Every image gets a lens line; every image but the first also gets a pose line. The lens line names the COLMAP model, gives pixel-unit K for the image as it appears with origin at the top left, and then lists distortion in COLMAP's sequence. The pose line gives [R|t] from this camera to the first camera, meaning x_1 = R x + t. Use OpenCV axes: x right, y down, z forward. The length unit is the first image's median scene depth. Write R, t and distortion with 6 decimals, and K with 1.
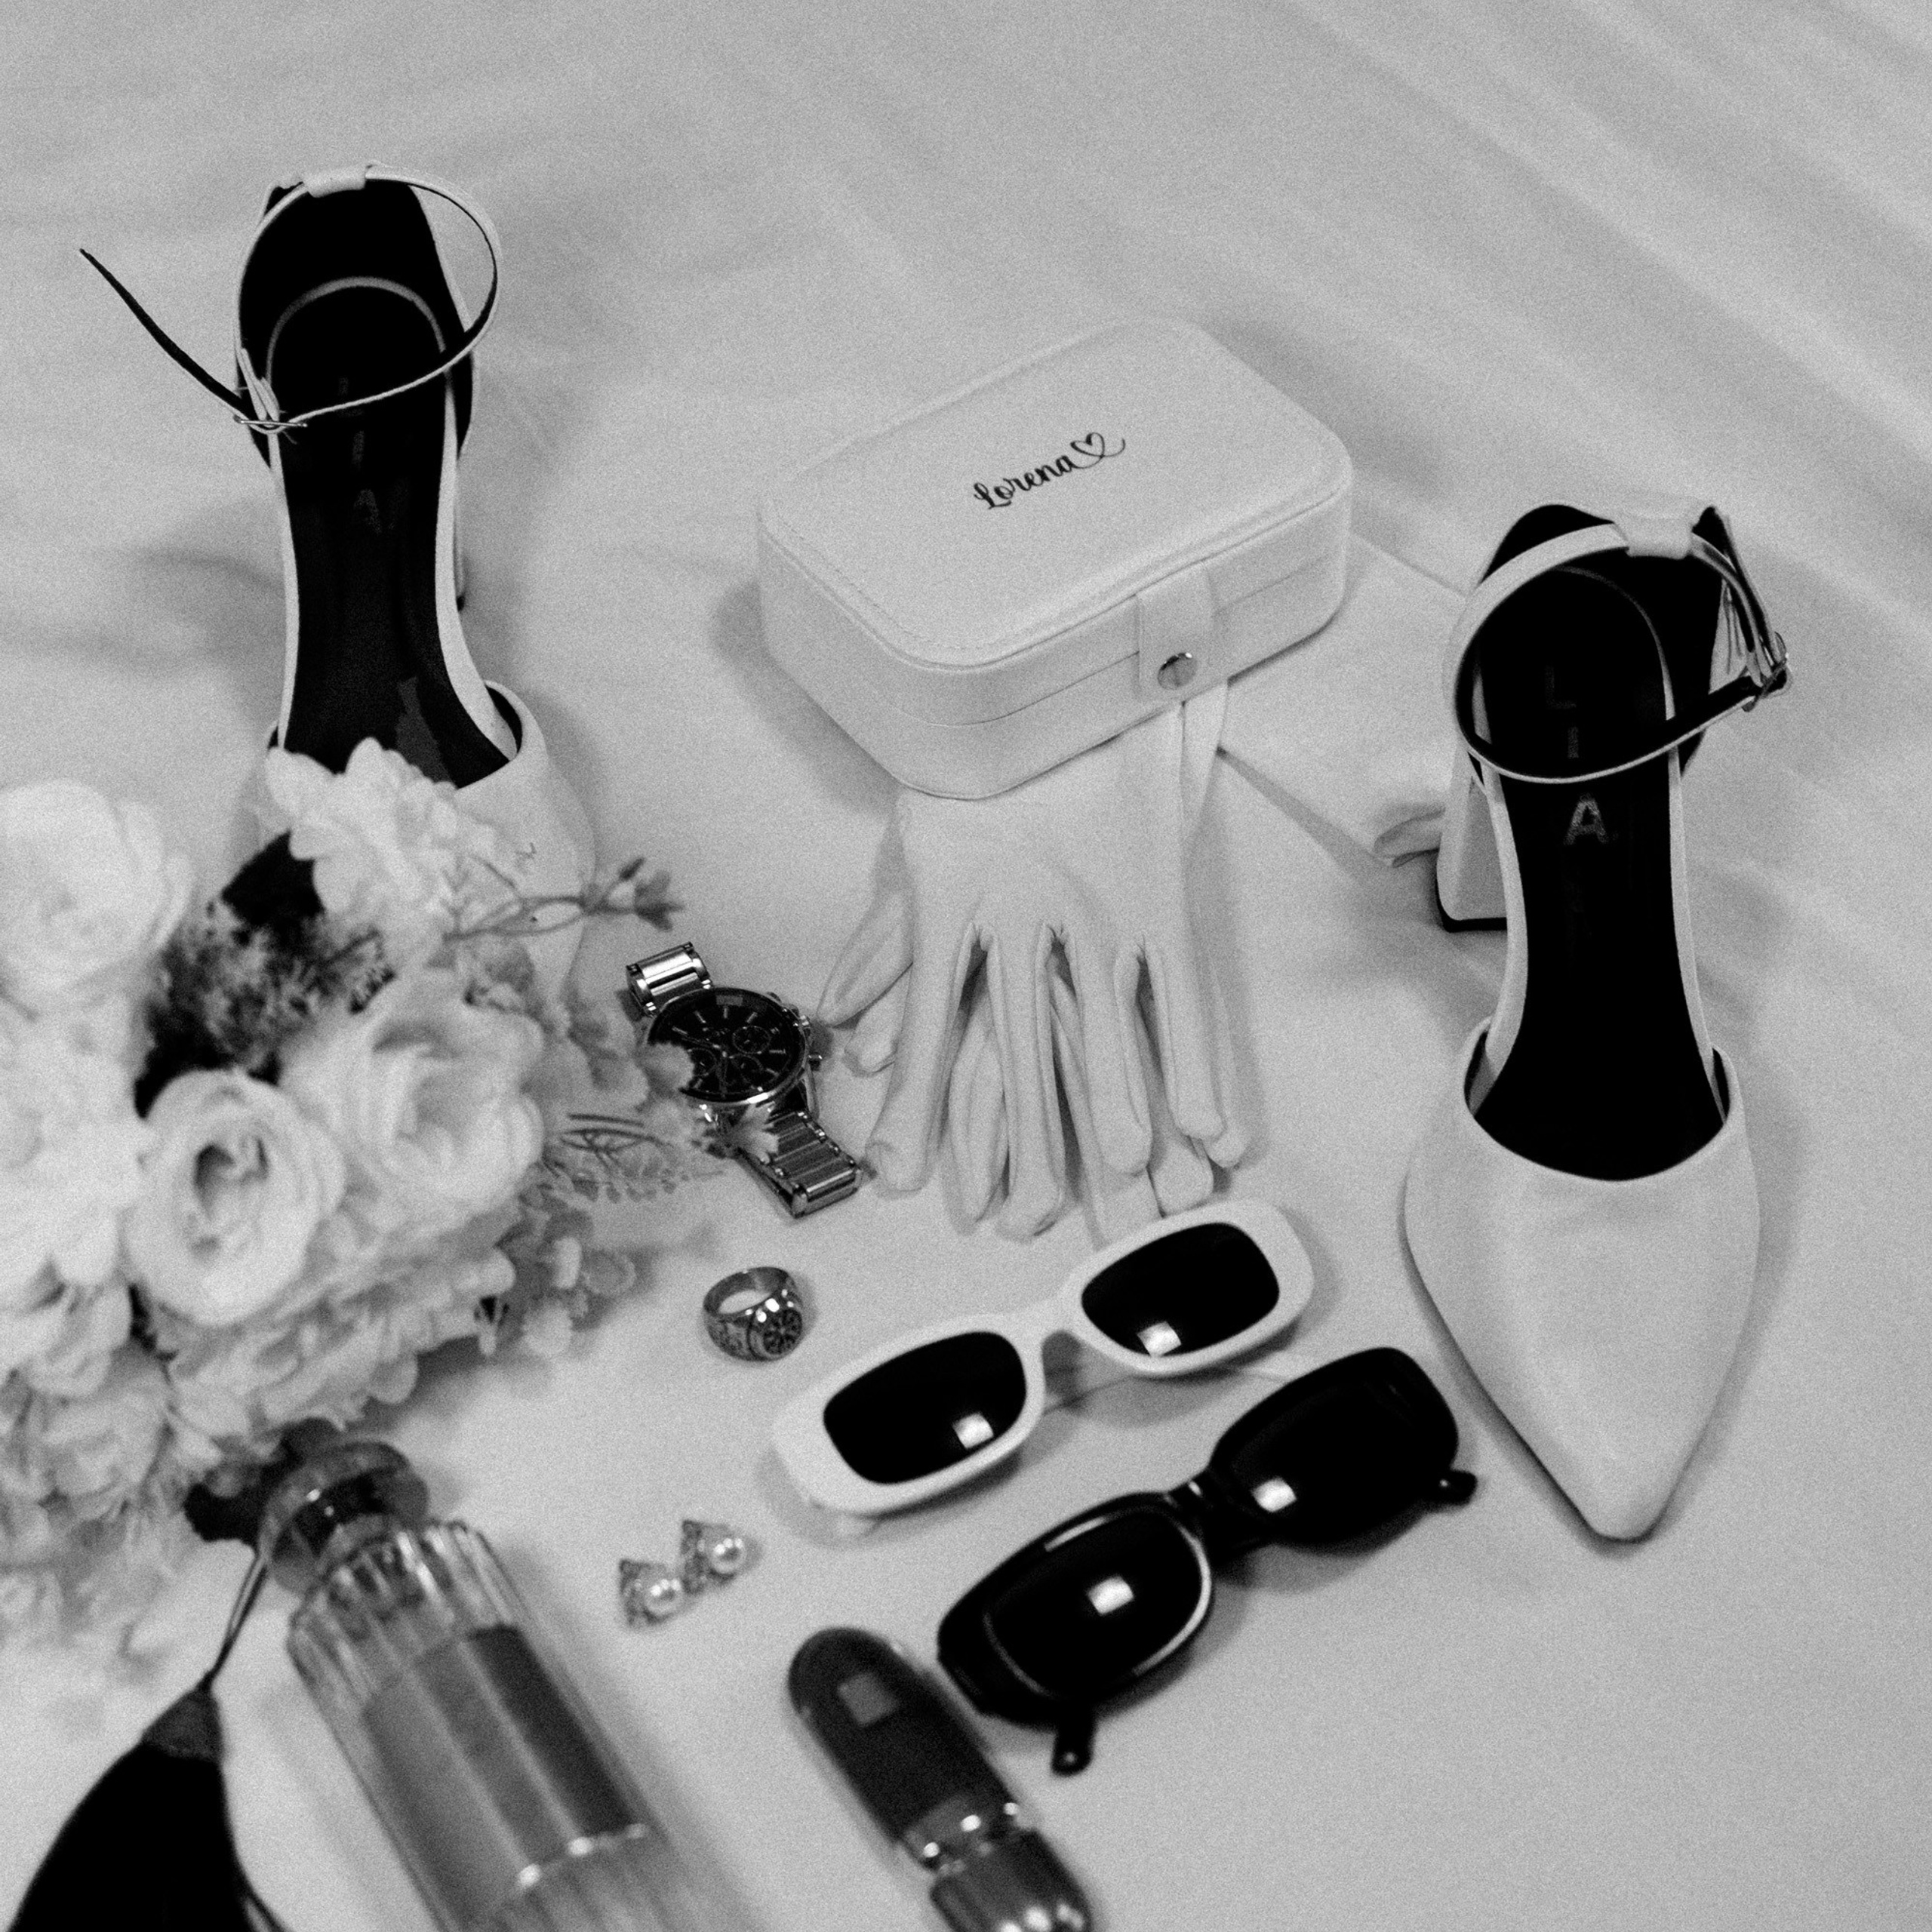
lens RADIAL K [[3143.5, 0, 901.1], [0, 3143.5, 966.7], [0, 0, 1]] dist [0.013159, -0.005903]
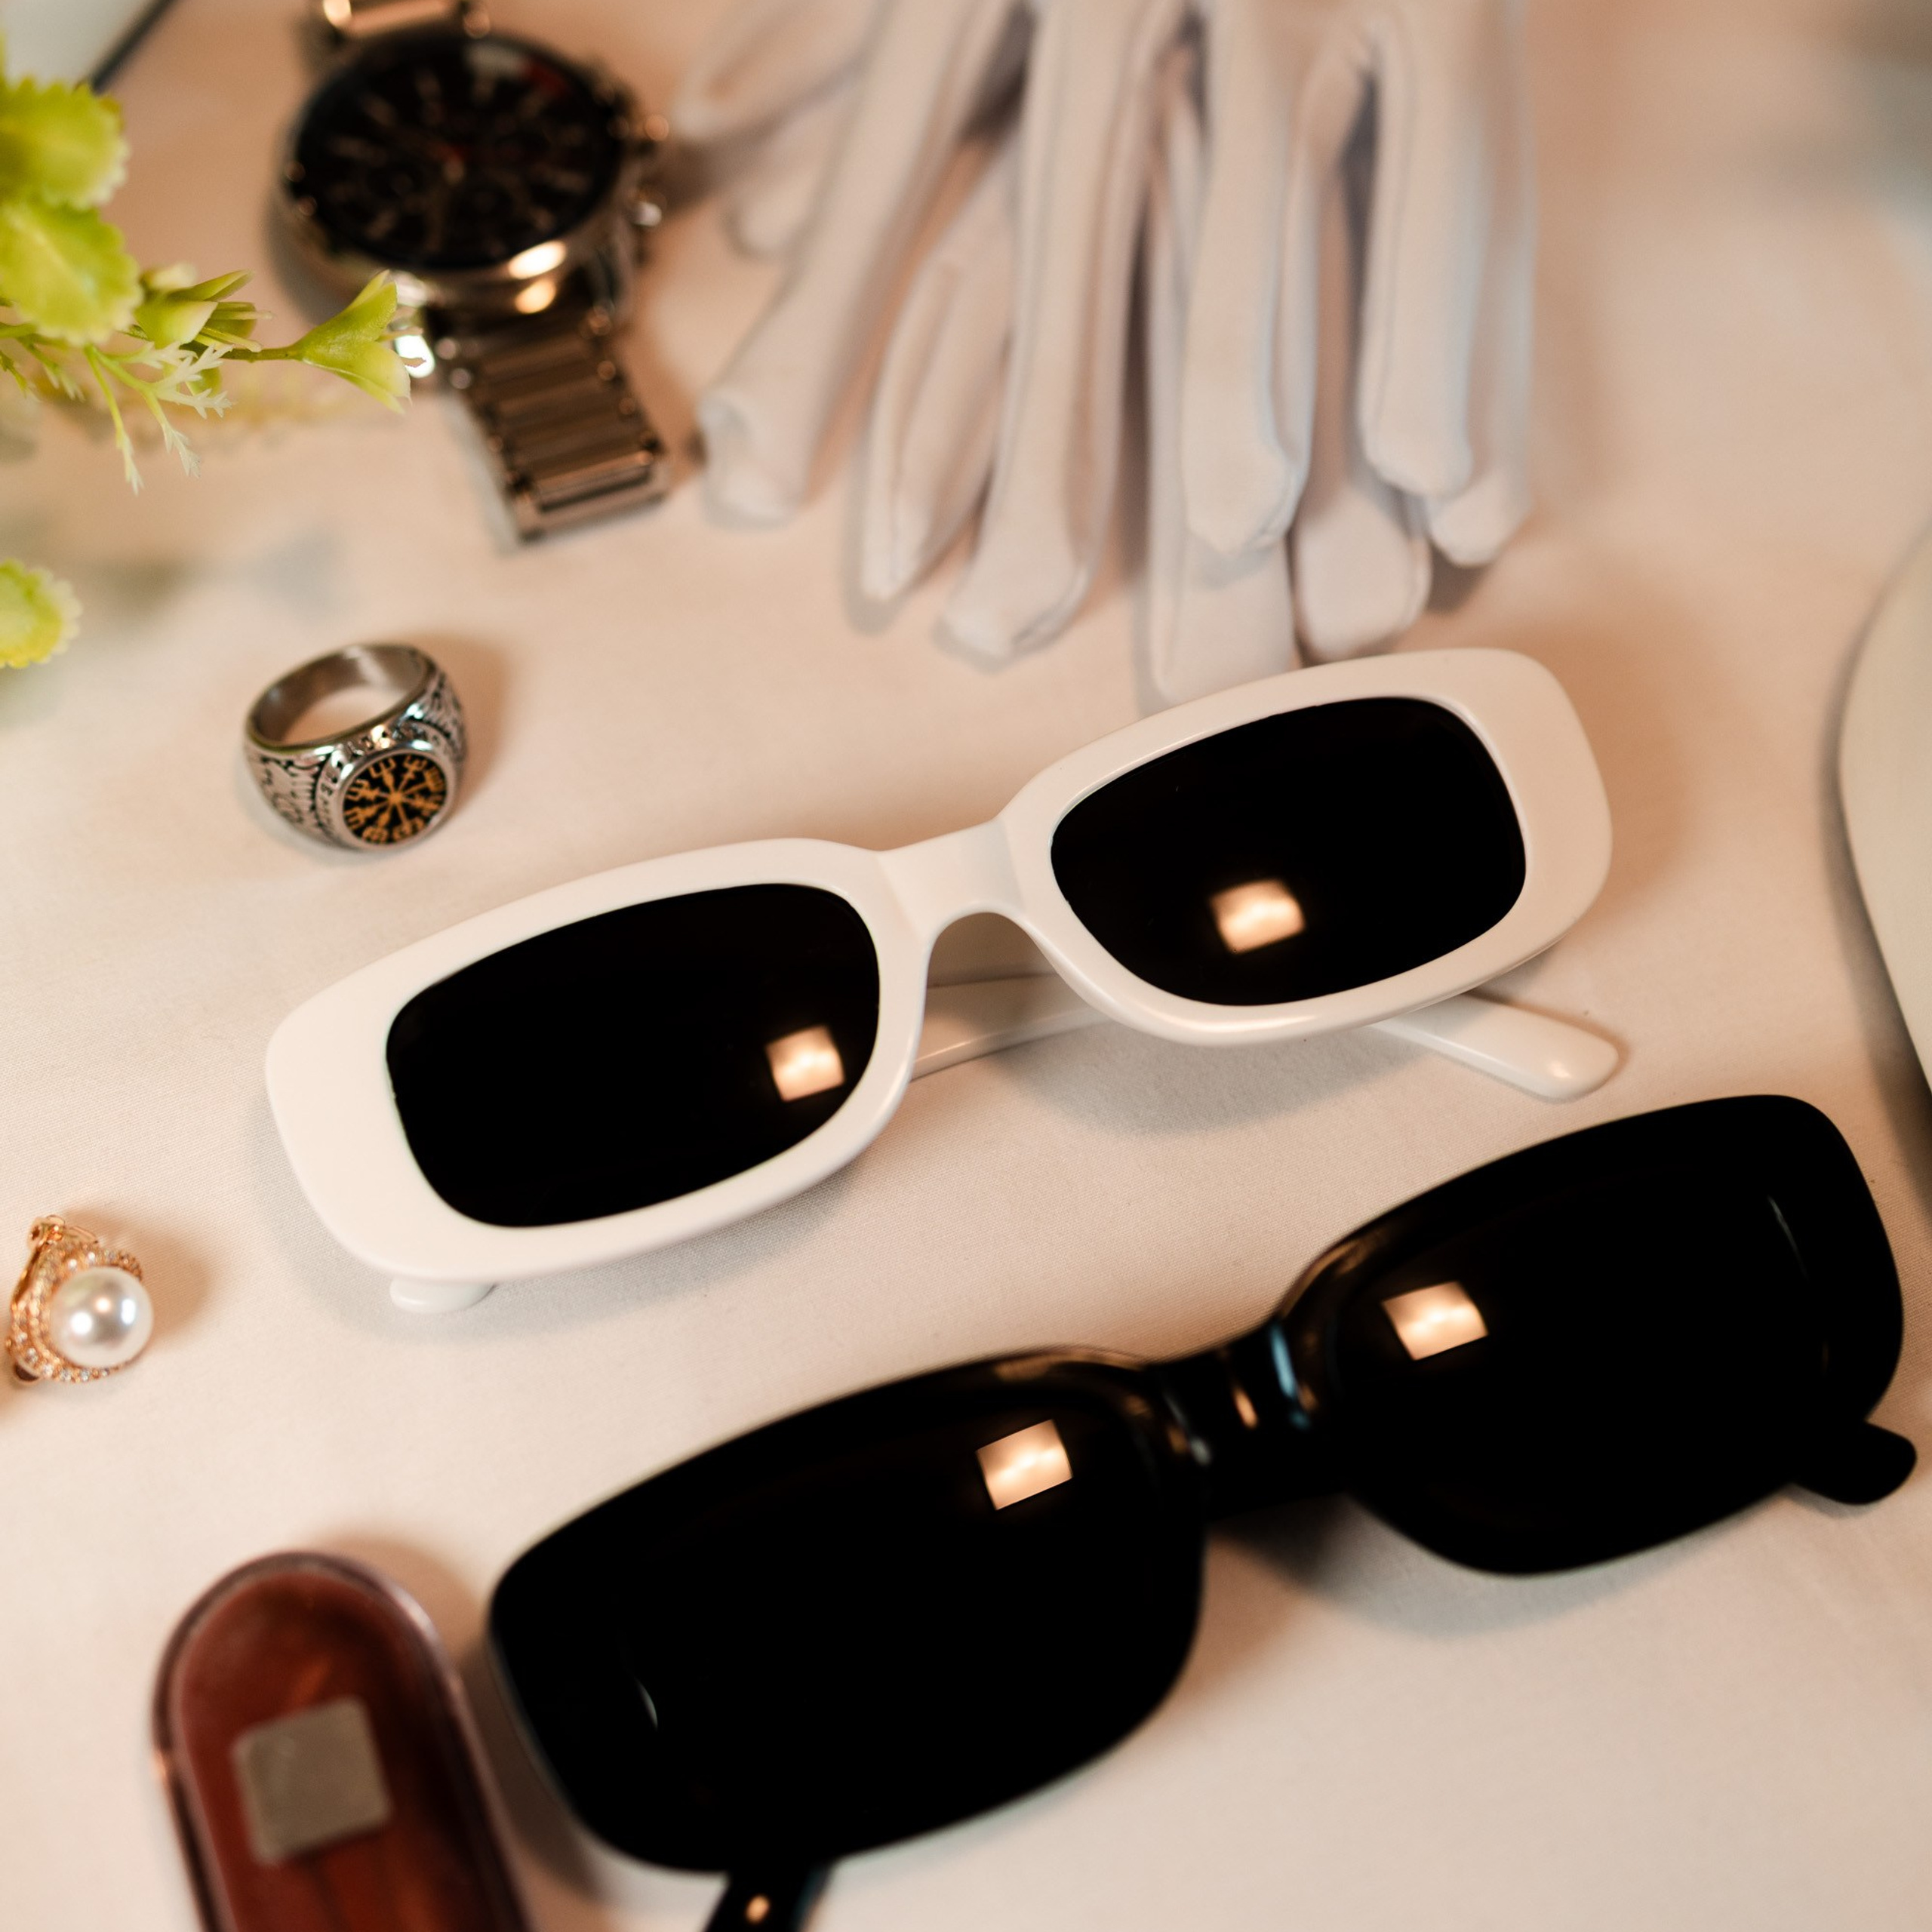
lens RADIAL K [[2251.5, 0, 916.1], [0, 2251.5, 865.7], [0, 0, 1]] dist [0.003906, -0.012769]
pose [[0.980258, 0.161145, -0.114571, 0.070948], [-0.125028, 0.954083, 0.272201, 0.027265], [0.153174, -0.252503, 0.955395, 0.677074]]
